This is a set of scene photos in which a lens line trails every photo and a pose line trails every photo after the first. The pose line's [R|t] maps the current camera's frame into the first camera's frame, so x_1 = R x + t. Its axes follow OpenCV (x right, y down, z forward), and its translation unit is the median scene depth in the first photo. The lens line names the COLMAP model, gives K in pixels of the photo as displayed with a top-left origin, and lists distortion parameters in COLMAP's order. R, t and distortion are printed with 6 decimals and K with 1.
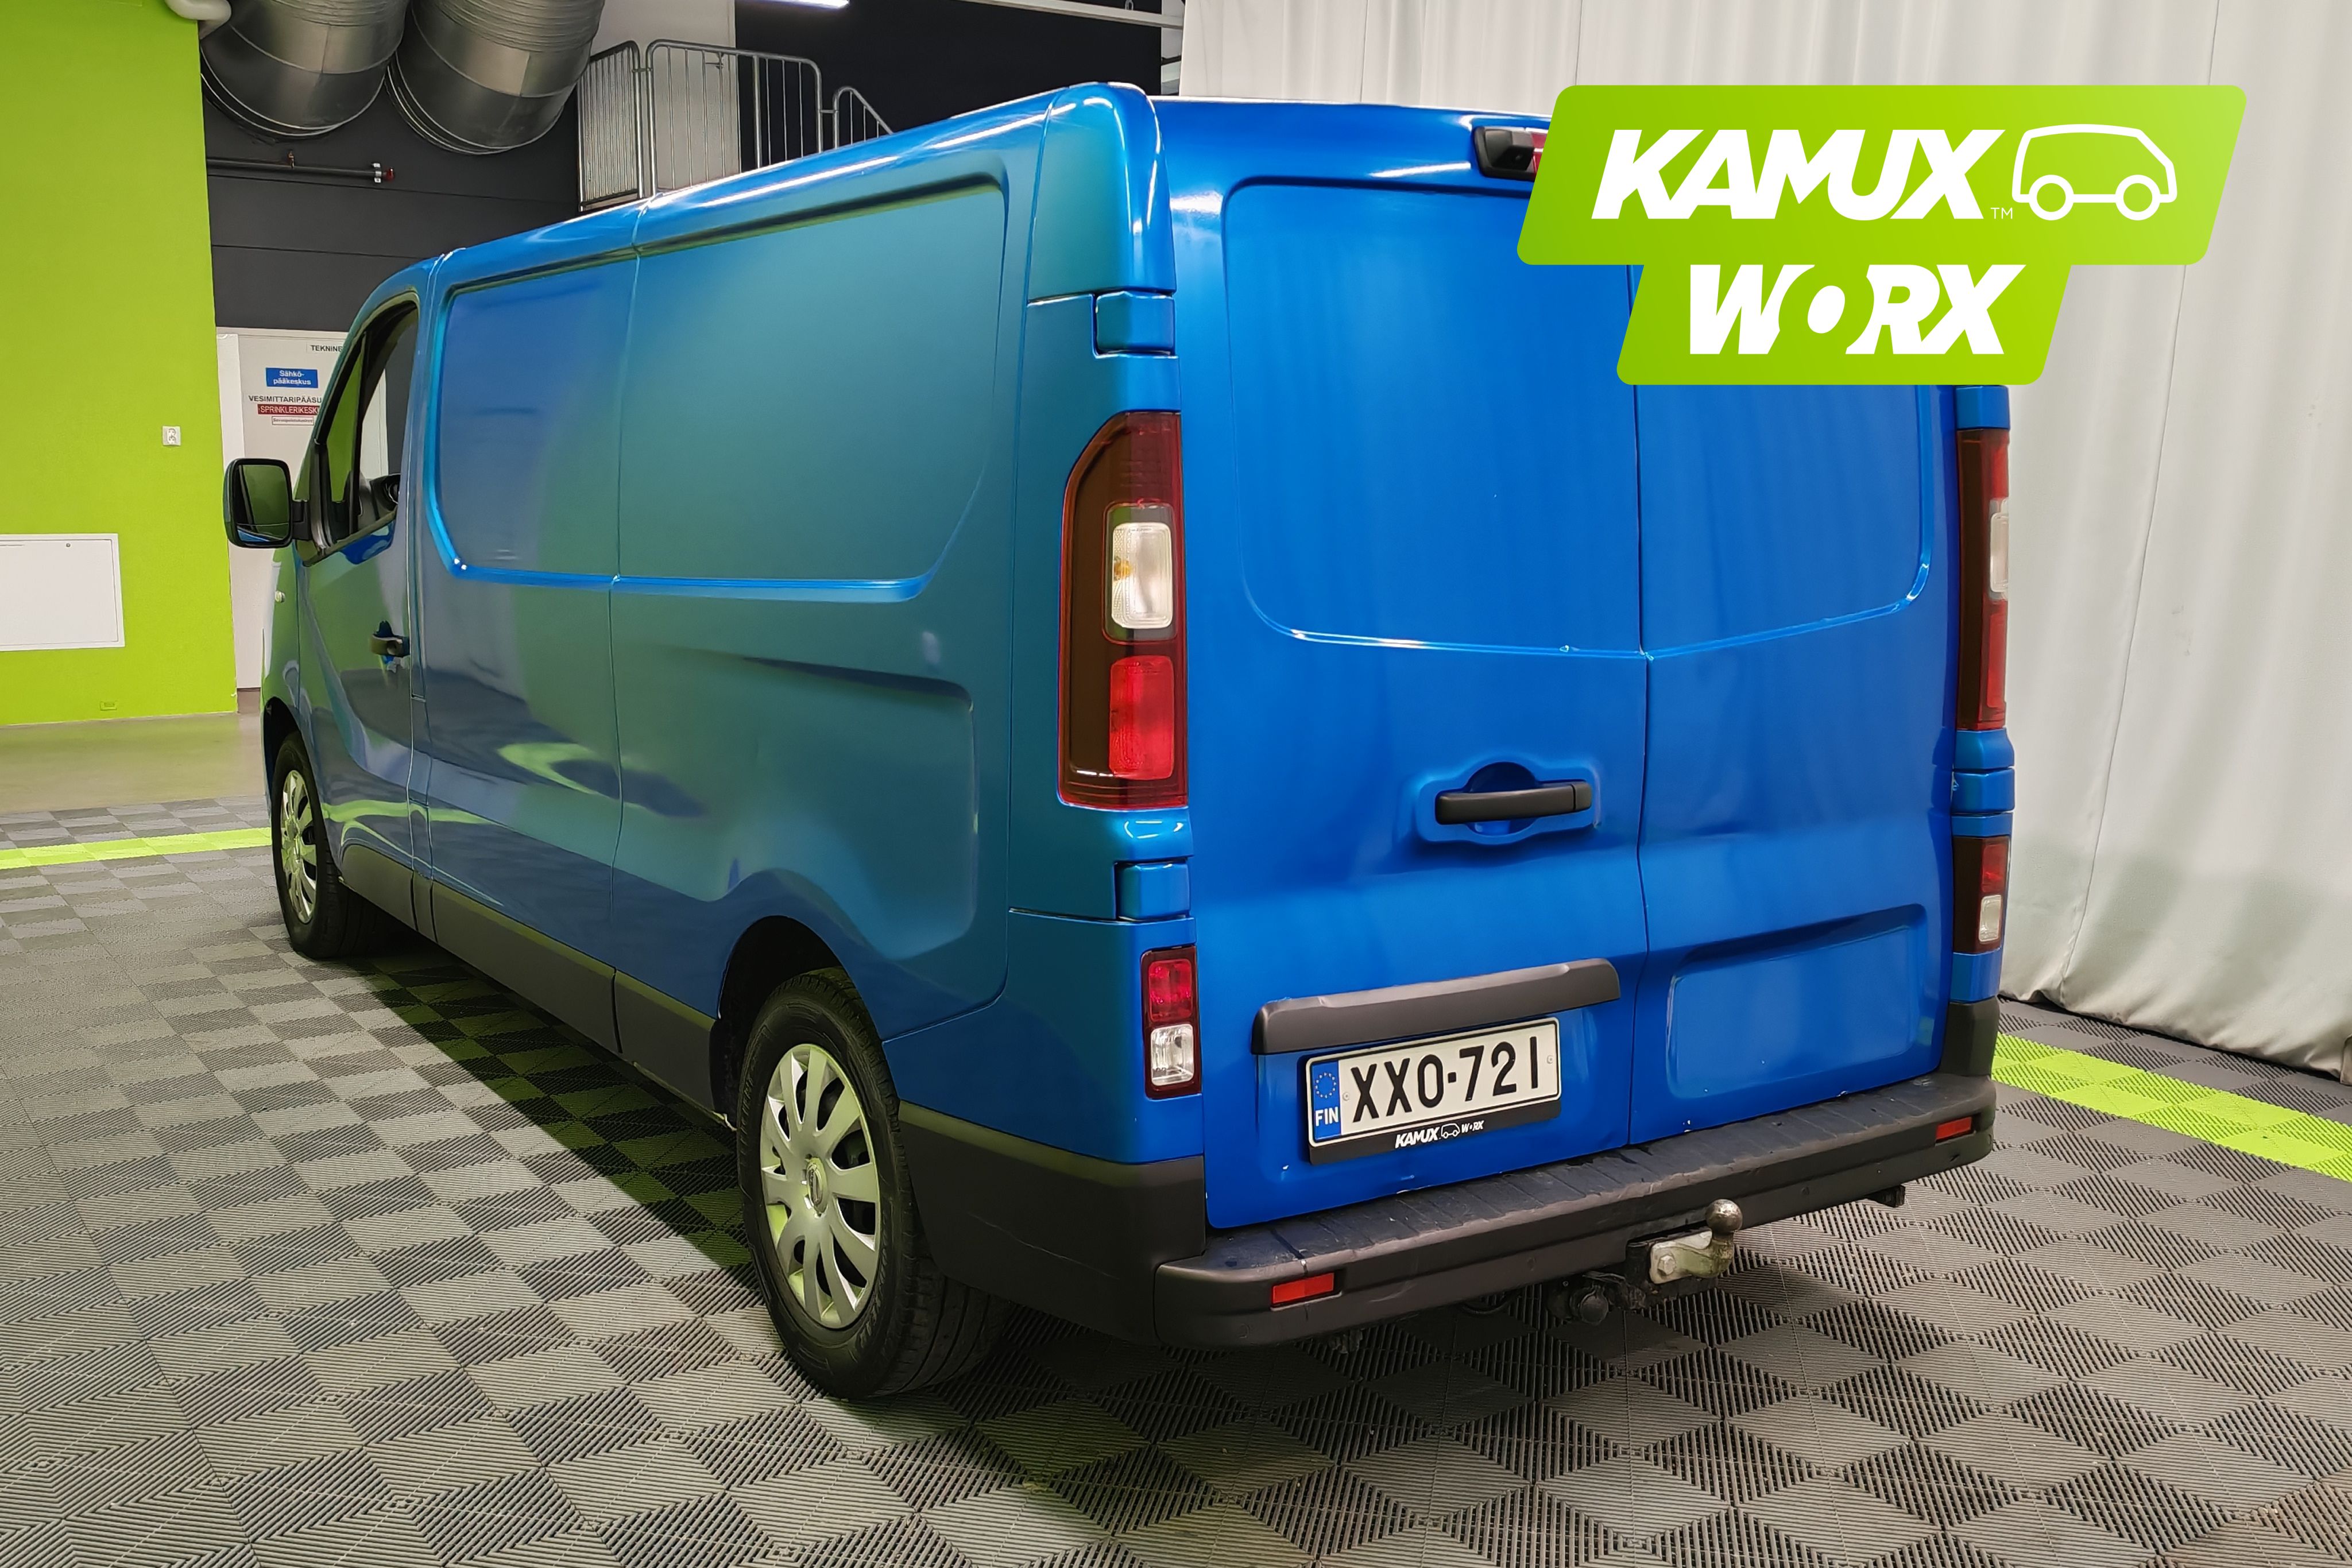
lens RADIAL K [[2191.8, 0, 1165.6], [0, 2191.8, 767.4], [0, 0, 1]] dist [-0.066454, 0.000000]
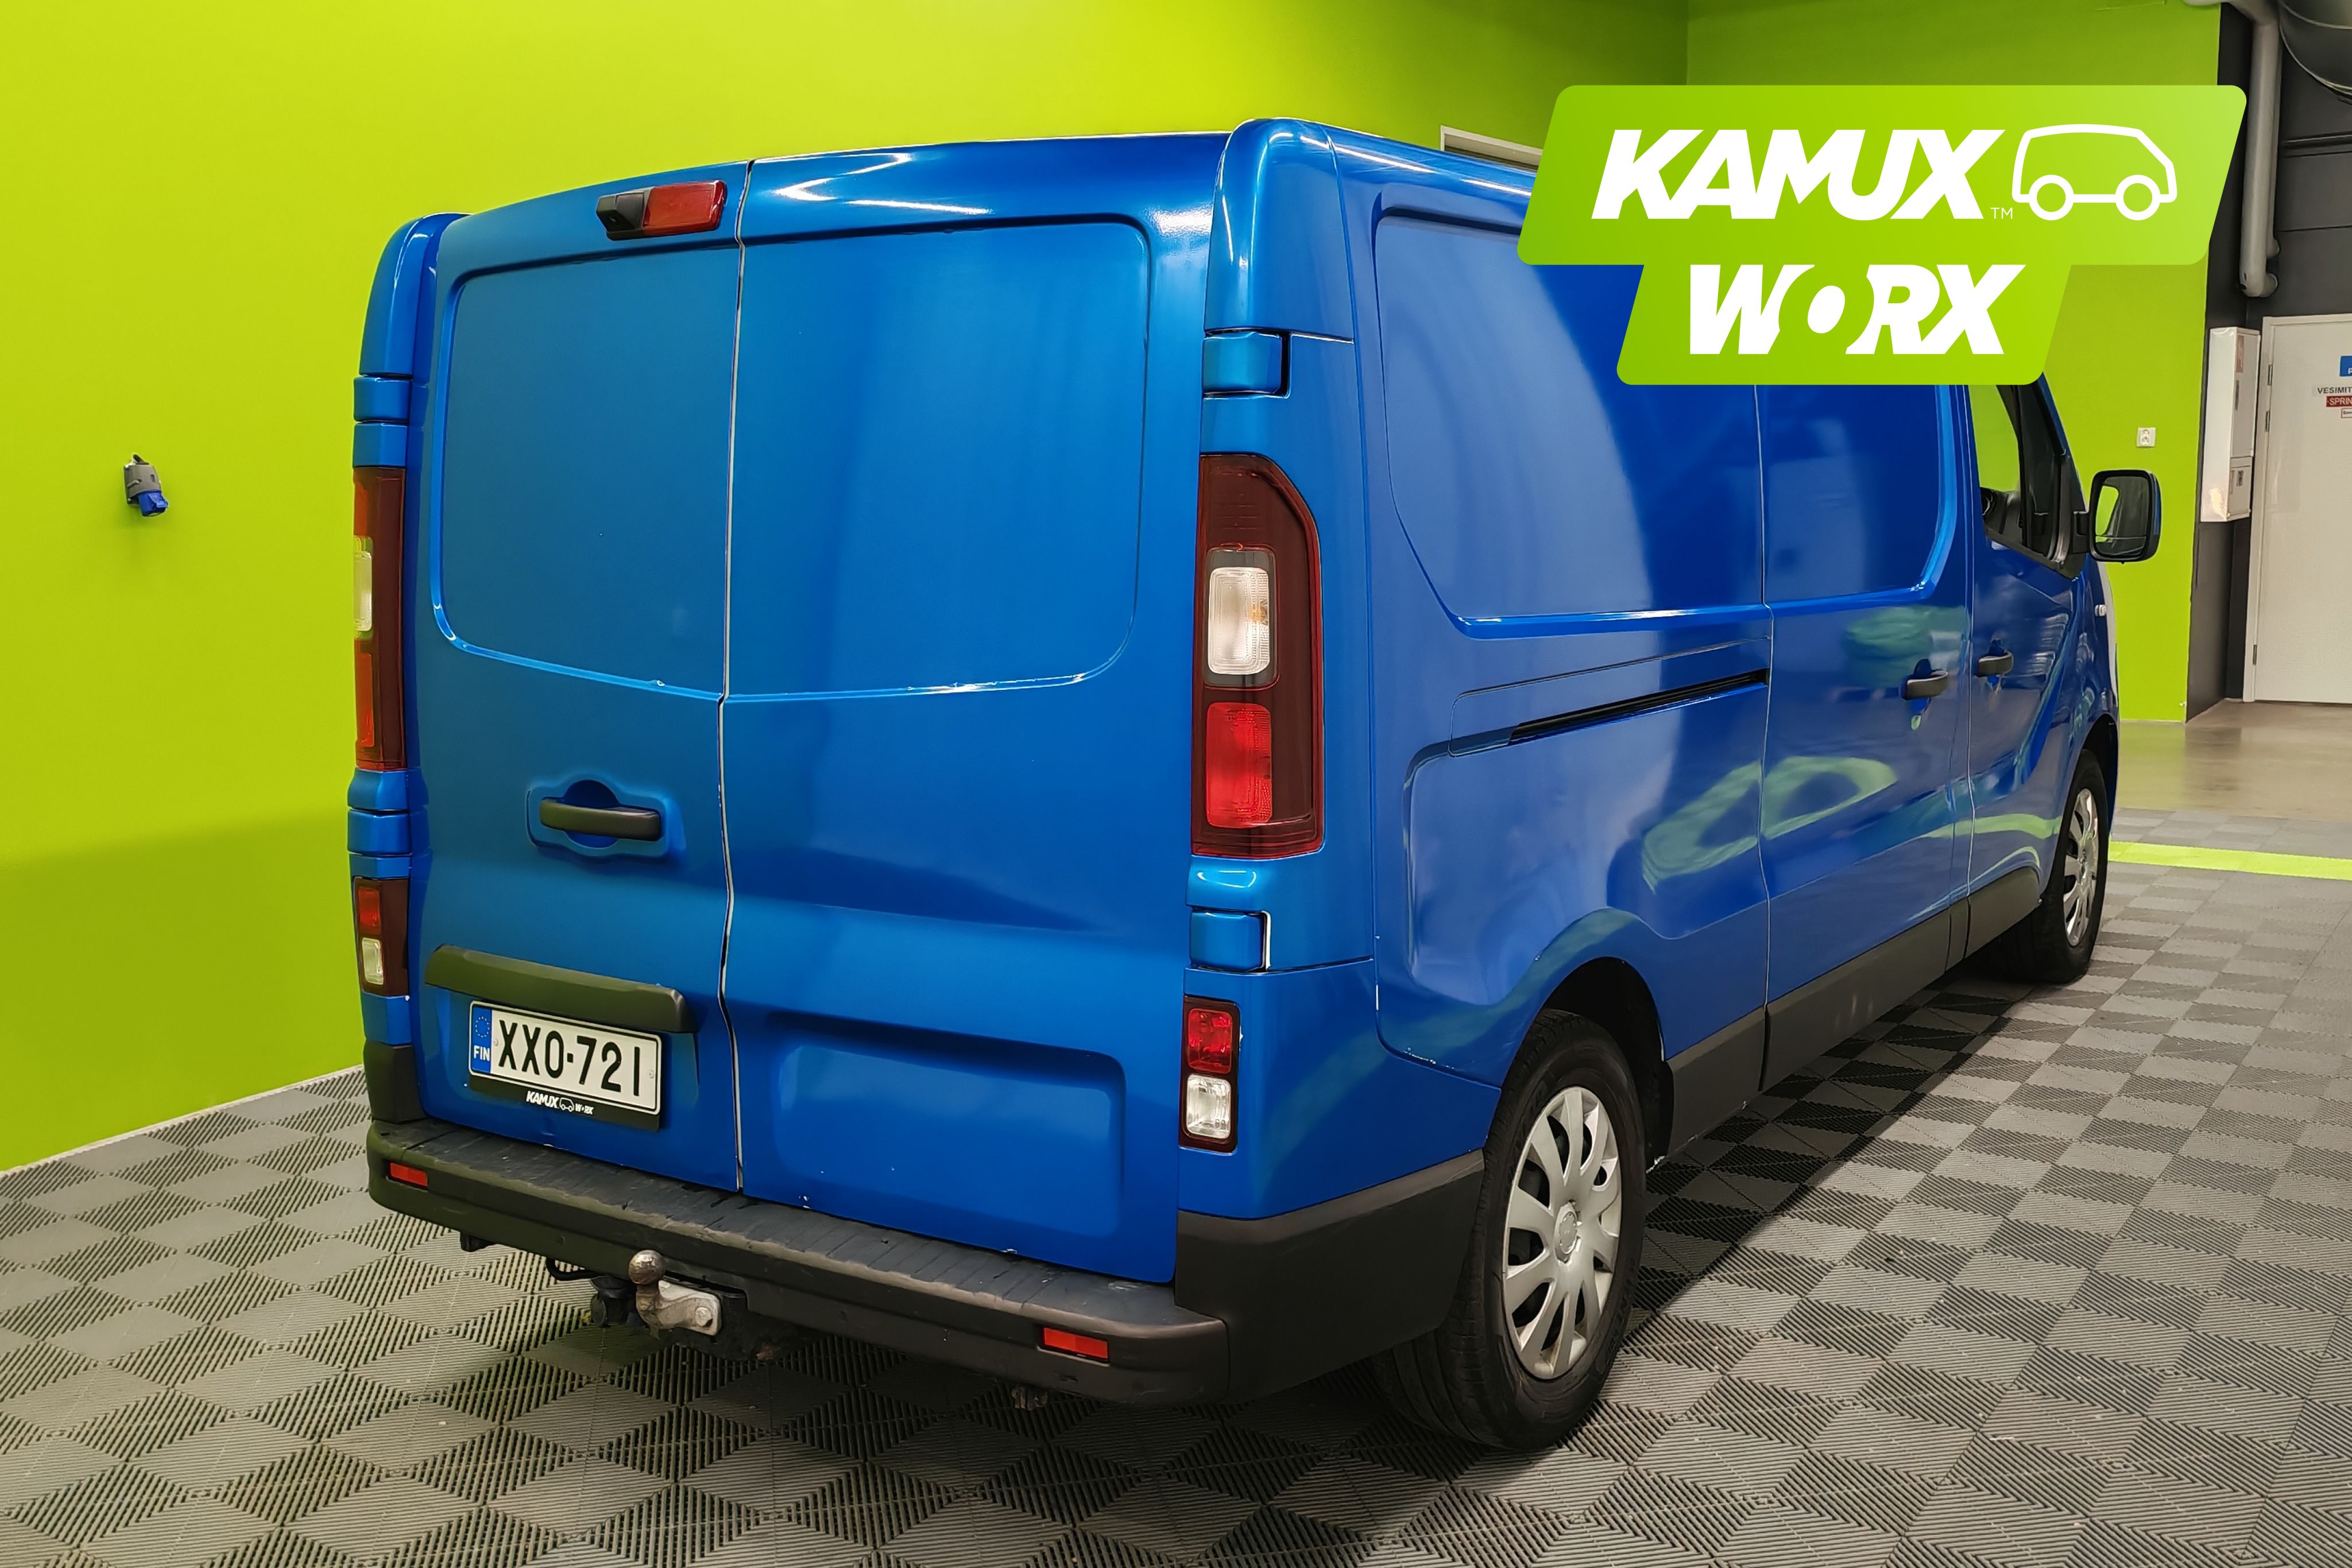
lens RADIAL K [[2428.3, 0, 1182.1], [0, 2428.3, 797.3], [0, 0, 1]] dist [0.042788, 0.000000]
pose [[0.377975, 0.117015, -0.918391, 1.375487], [-0.116716, 0.990089, 0.078114, -0.123160], [0.918429, 0.077665, 0.387886, 0.795430]]
